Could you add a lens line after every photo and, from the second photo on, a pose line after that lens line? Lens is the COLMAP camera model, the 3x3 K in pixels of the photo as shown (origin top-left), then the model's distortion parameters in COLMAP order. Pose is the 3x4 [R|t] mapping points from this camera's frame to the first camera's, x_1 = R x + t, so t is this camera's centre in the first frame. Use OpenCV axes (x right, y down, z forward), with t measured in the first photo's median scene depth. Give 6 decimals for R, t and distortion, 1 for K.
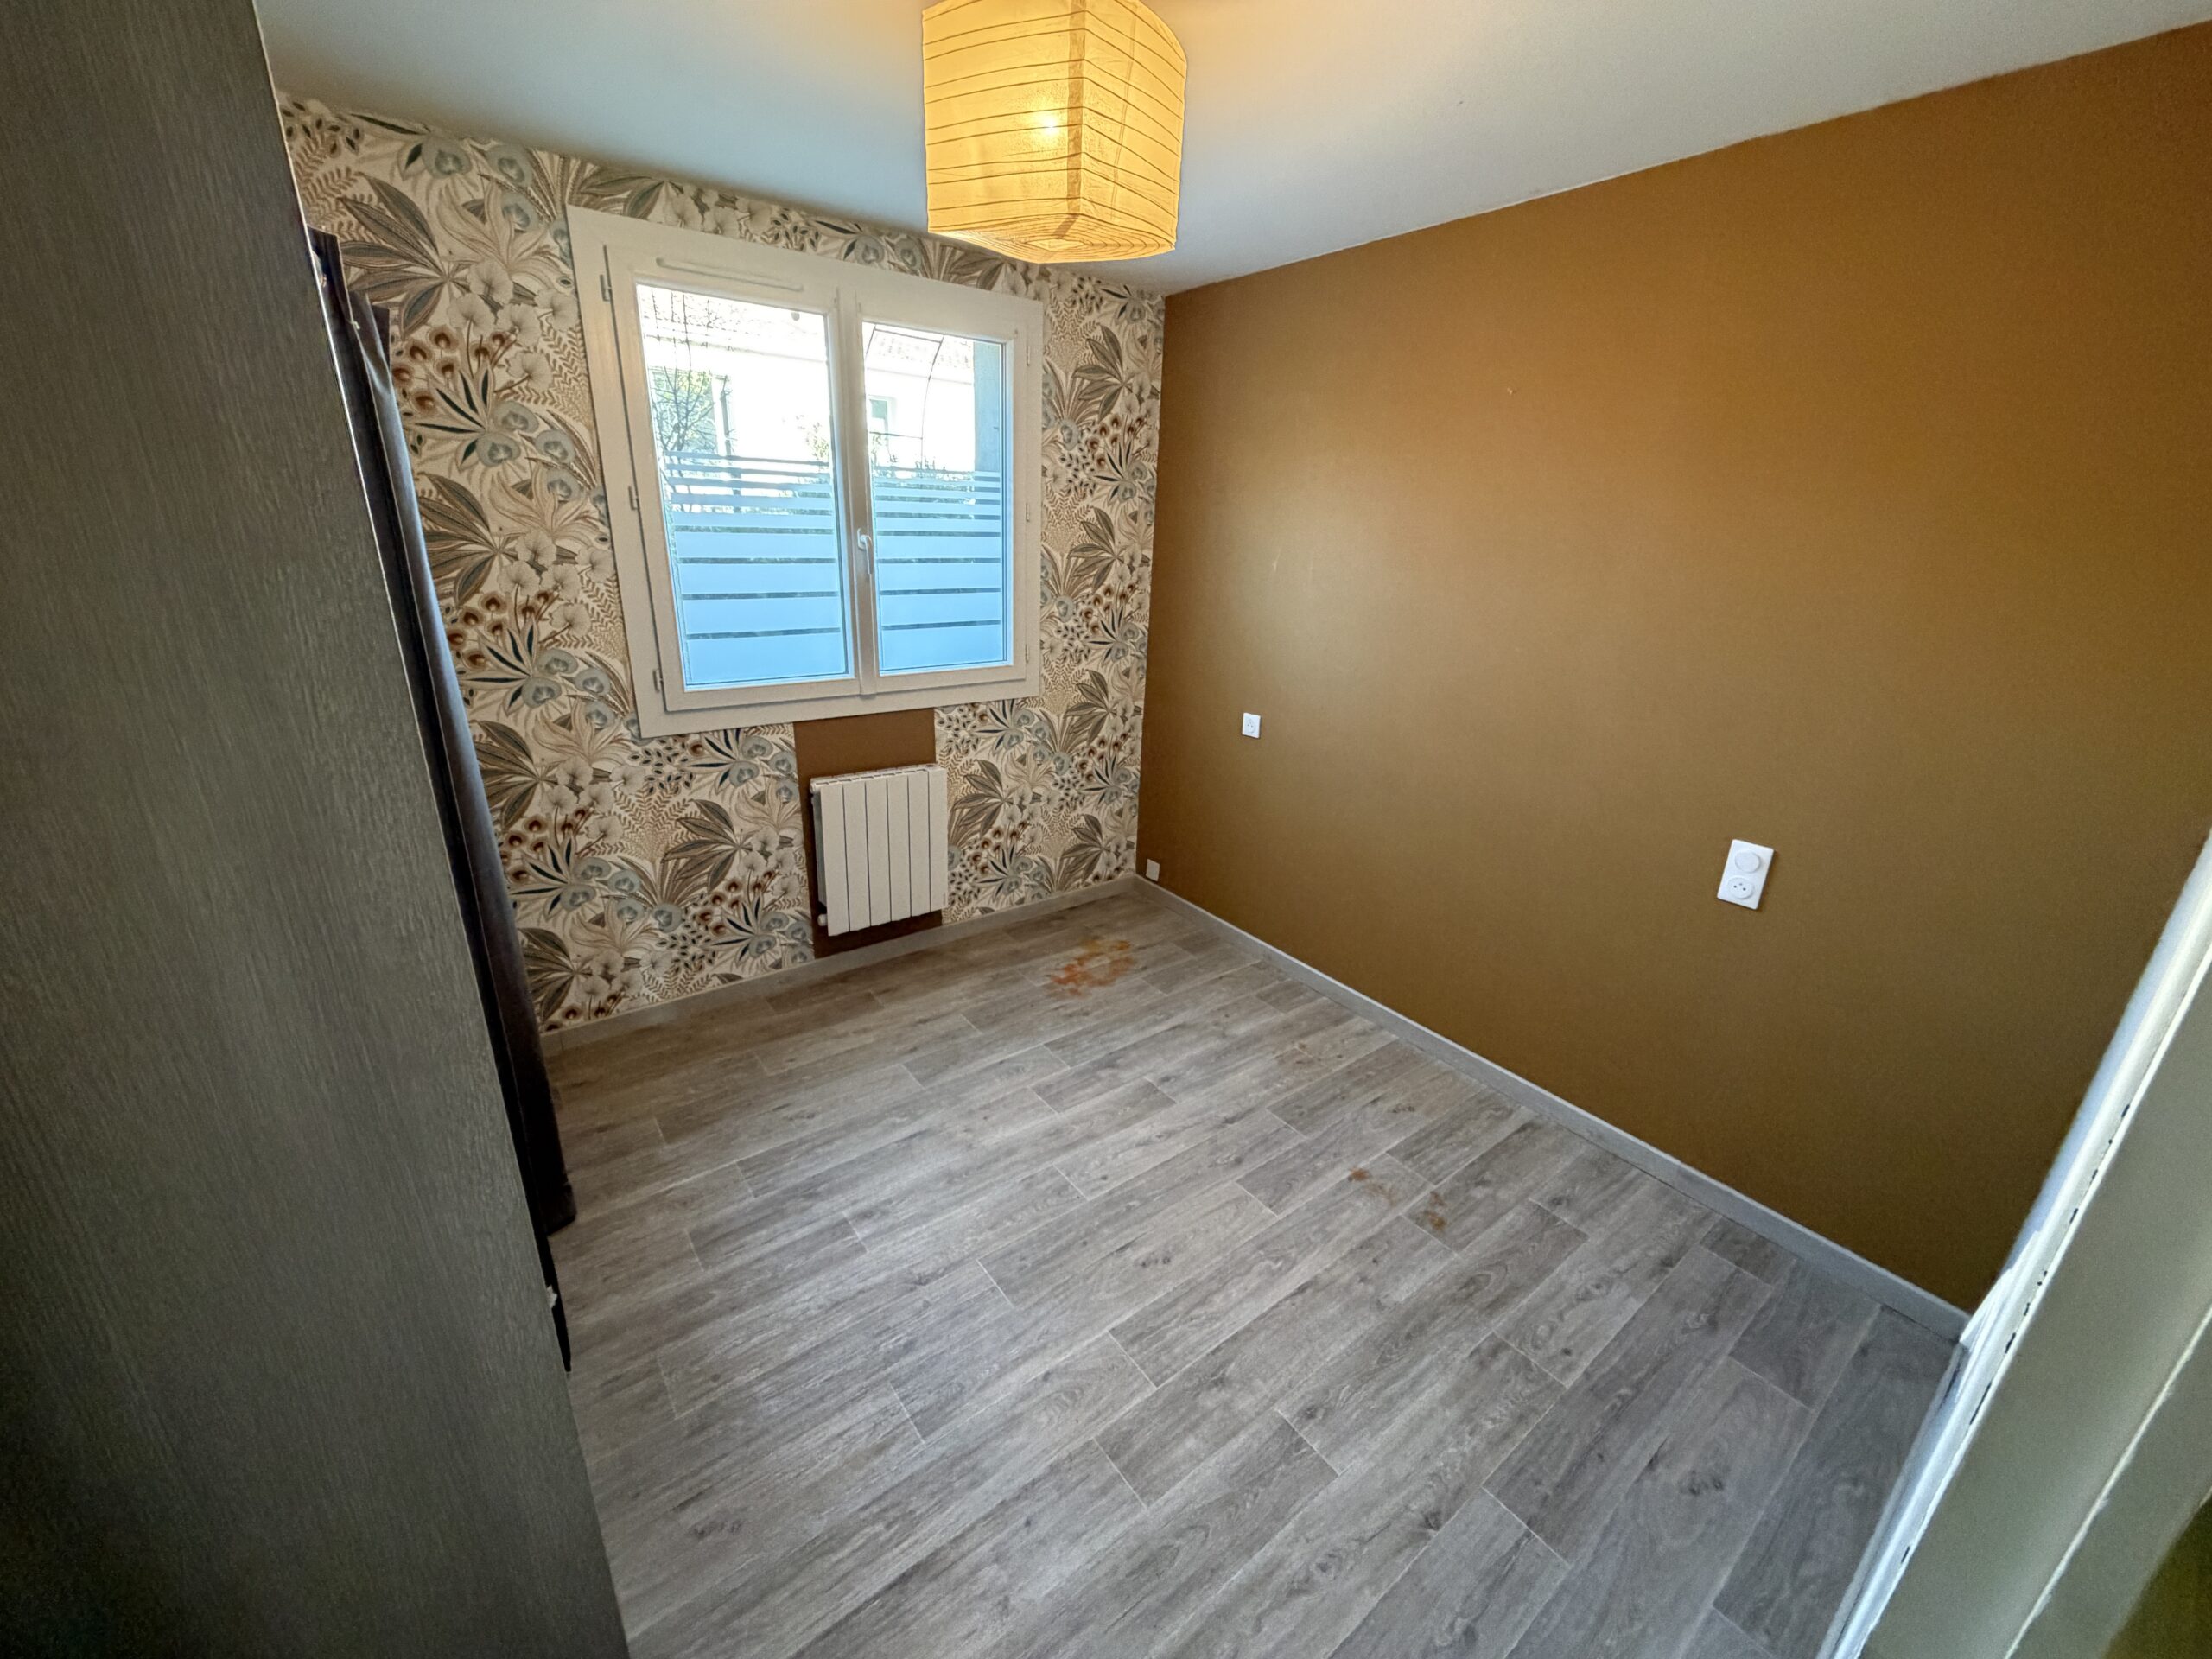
lens RADIAL K [[841.4, 0, 1082.4], [0, 841.4, 790.1], [0, 0, 1]] dist [0.000087, 0.000017]
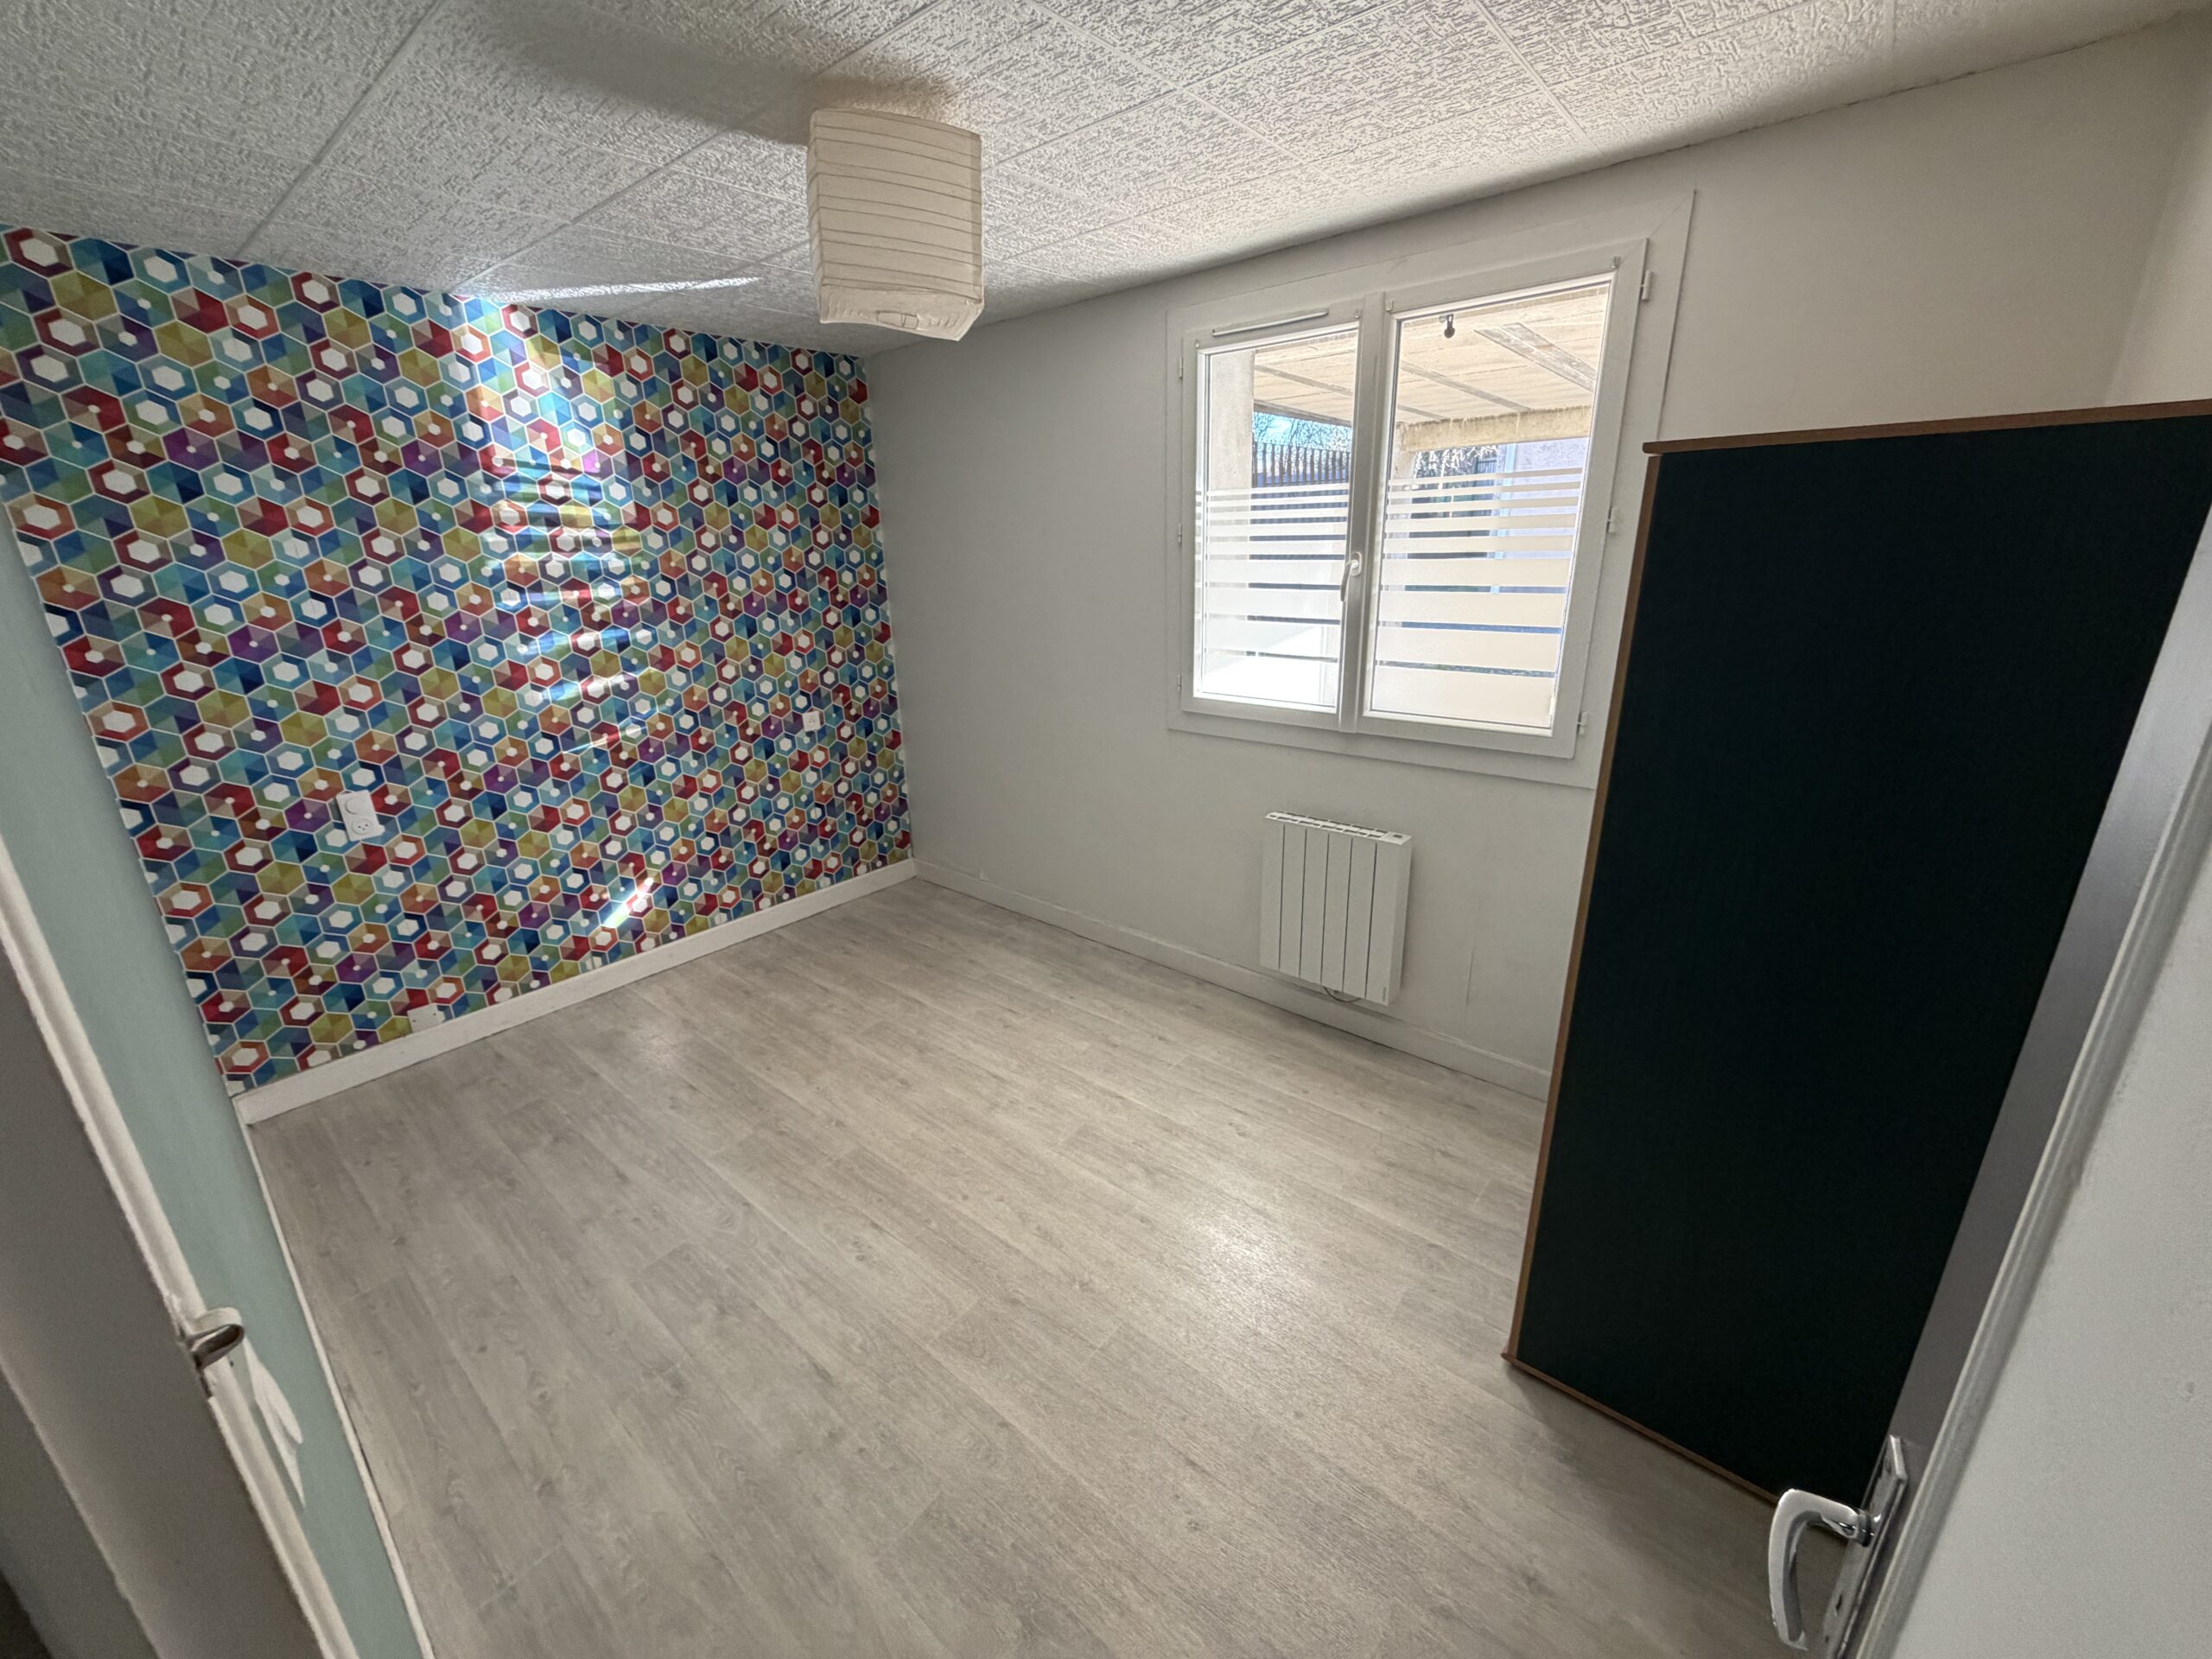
lens RADIAL K [[872.2, 0, 1092.7], [0, 872.2, 820.6], [0, 0, 1]] dist [0.001082, 0.000082]
pose [[0.251849, 0.261087, -0.931883, 0.969656], [-0.268713, 0.943923, 0.191839, -0.211341], [0.929713, 0.202095, 0.307883, 0.753138]]
